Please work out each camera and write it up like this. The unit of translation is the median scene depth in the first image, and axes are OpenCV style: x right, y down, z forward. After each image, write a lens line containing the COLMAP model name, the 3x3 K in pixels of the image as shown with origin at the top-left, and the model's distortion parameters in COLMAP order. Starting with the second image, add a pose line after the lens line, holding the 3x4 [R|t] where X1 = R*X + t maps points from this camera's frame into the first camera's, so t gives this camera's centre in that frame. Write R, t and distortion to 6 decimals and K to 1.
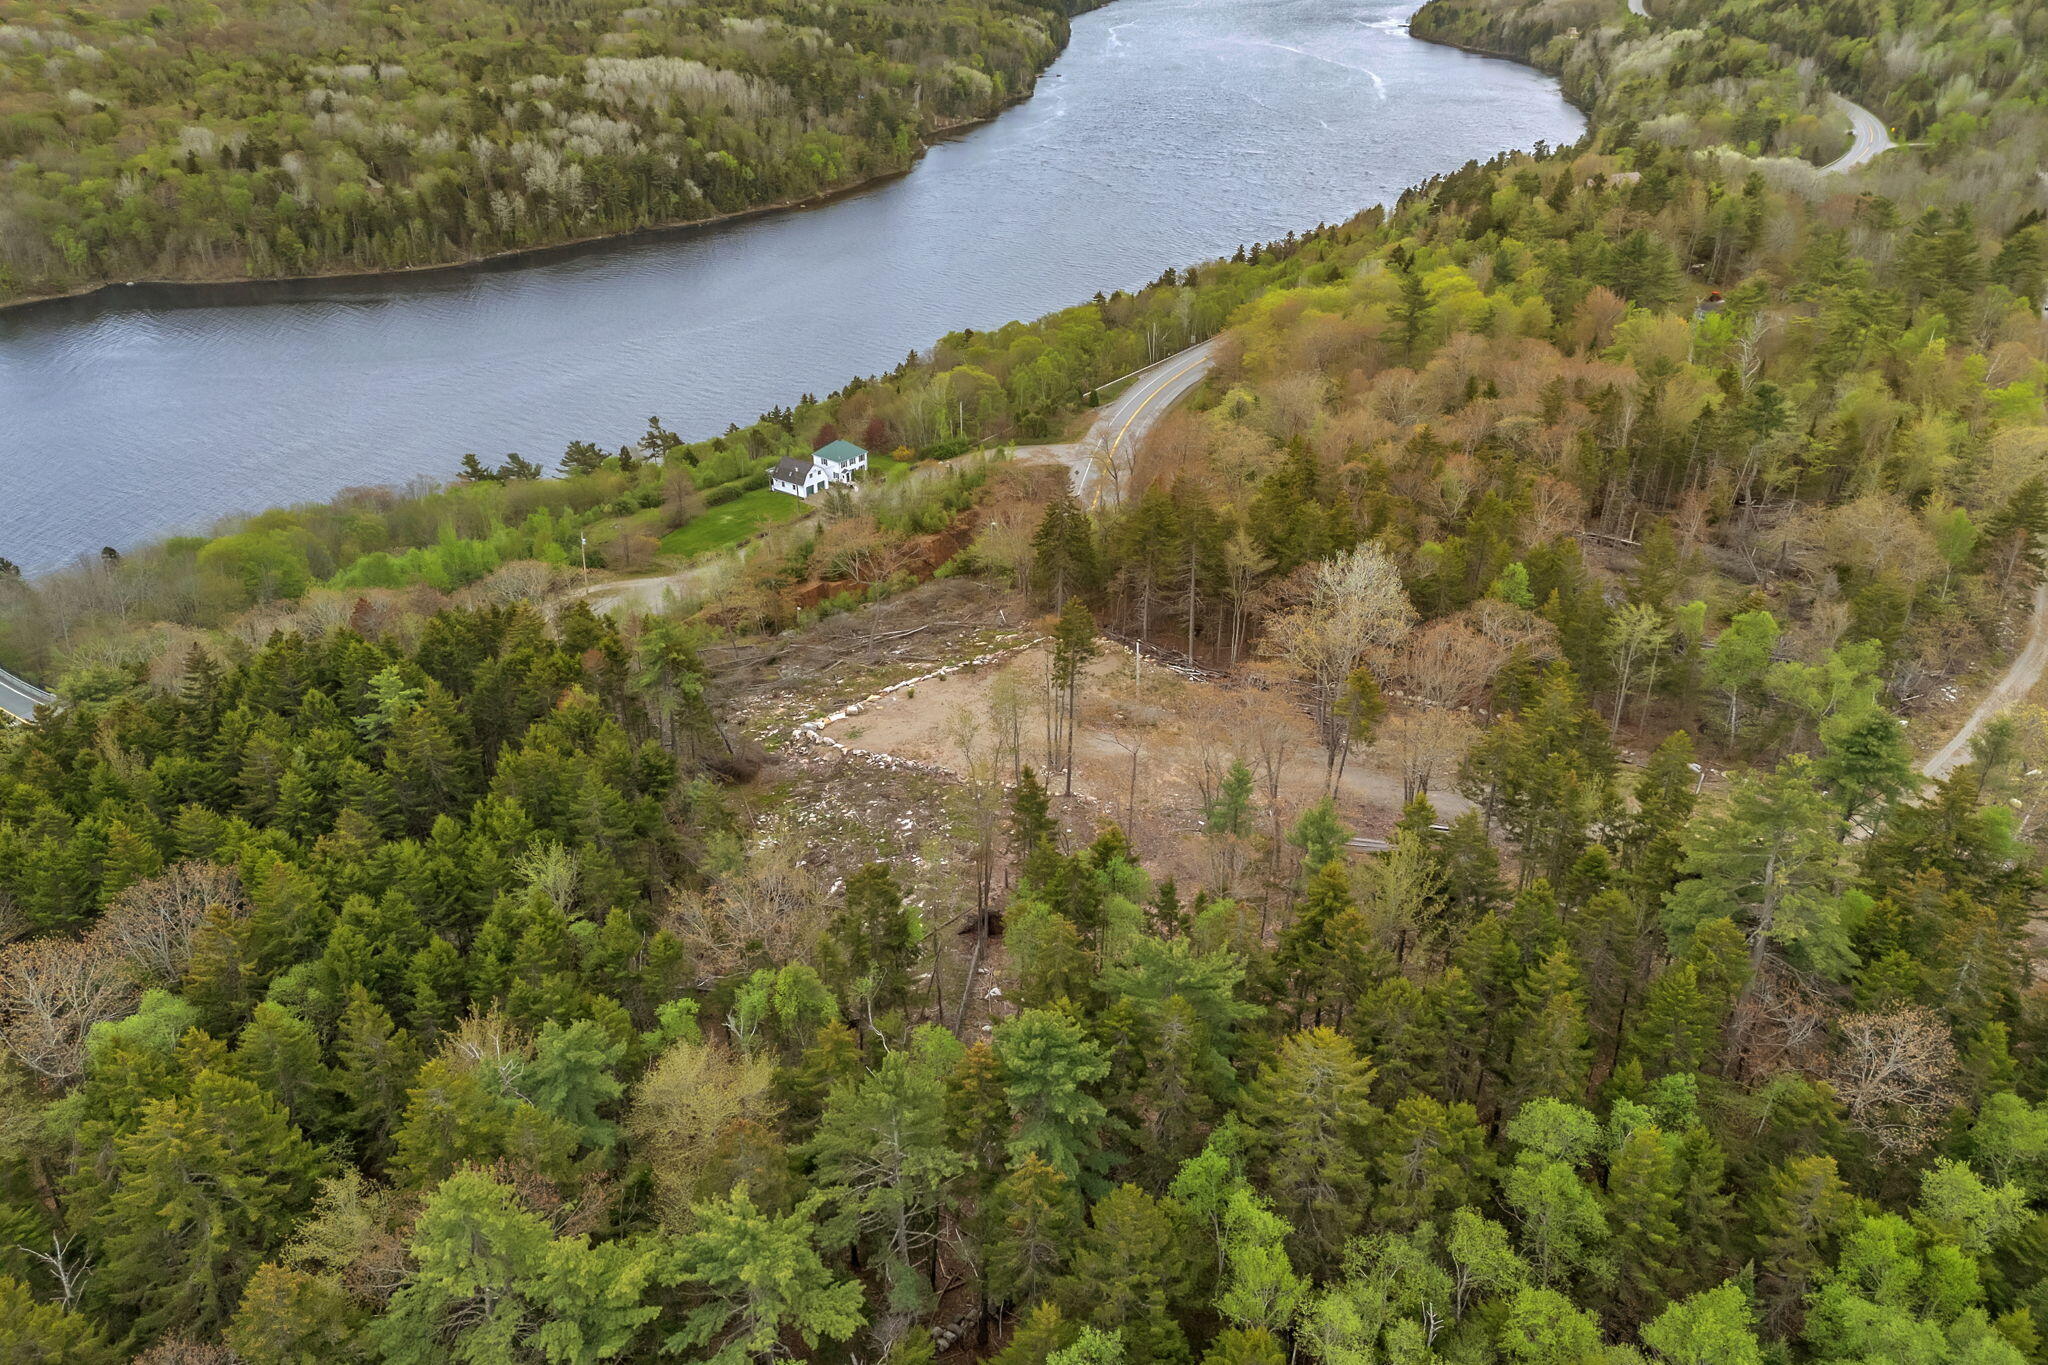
lens RADIAL K [[1497.4, 0, 1024.0], [0, 1497.4, 682.5], [0, 0, 1]] dist [0.047722, -0.035714]
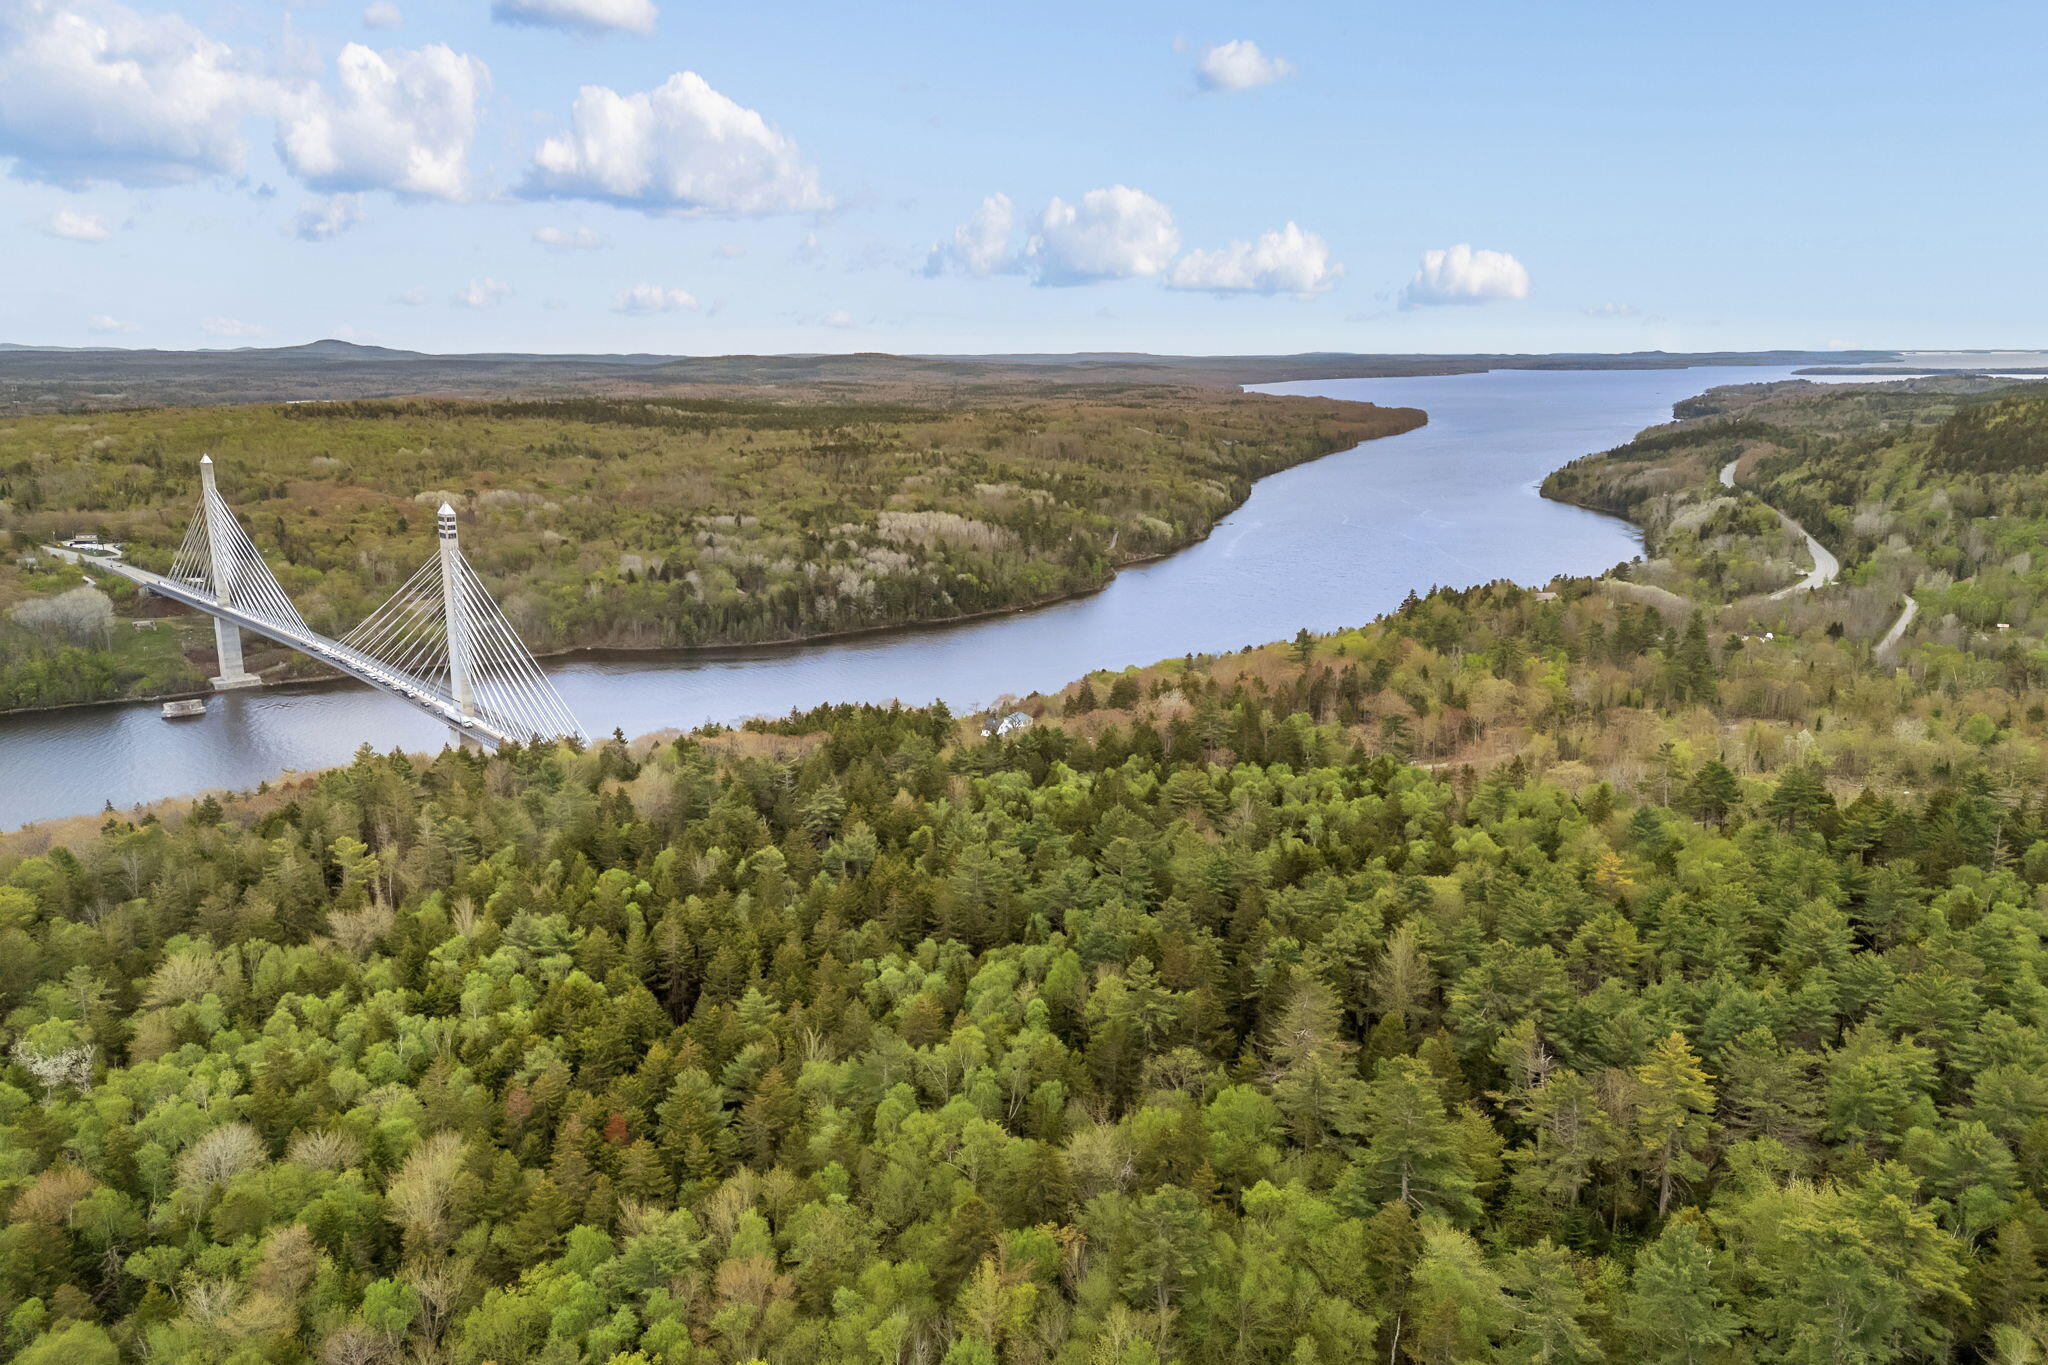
lens RADIAL K [[1485.4, 0, 1029.2], [0, 1485.4, 679.8], [0, 0, 1]] dist [0.092196, -0.098925]
pose [[0.989346, 0.024786, -0.143458, 0.063193], [-0.062709, 0.961853, -0.266281, 0.119121], [0.131385, 0.272440, 0.953160, -0.316459]]
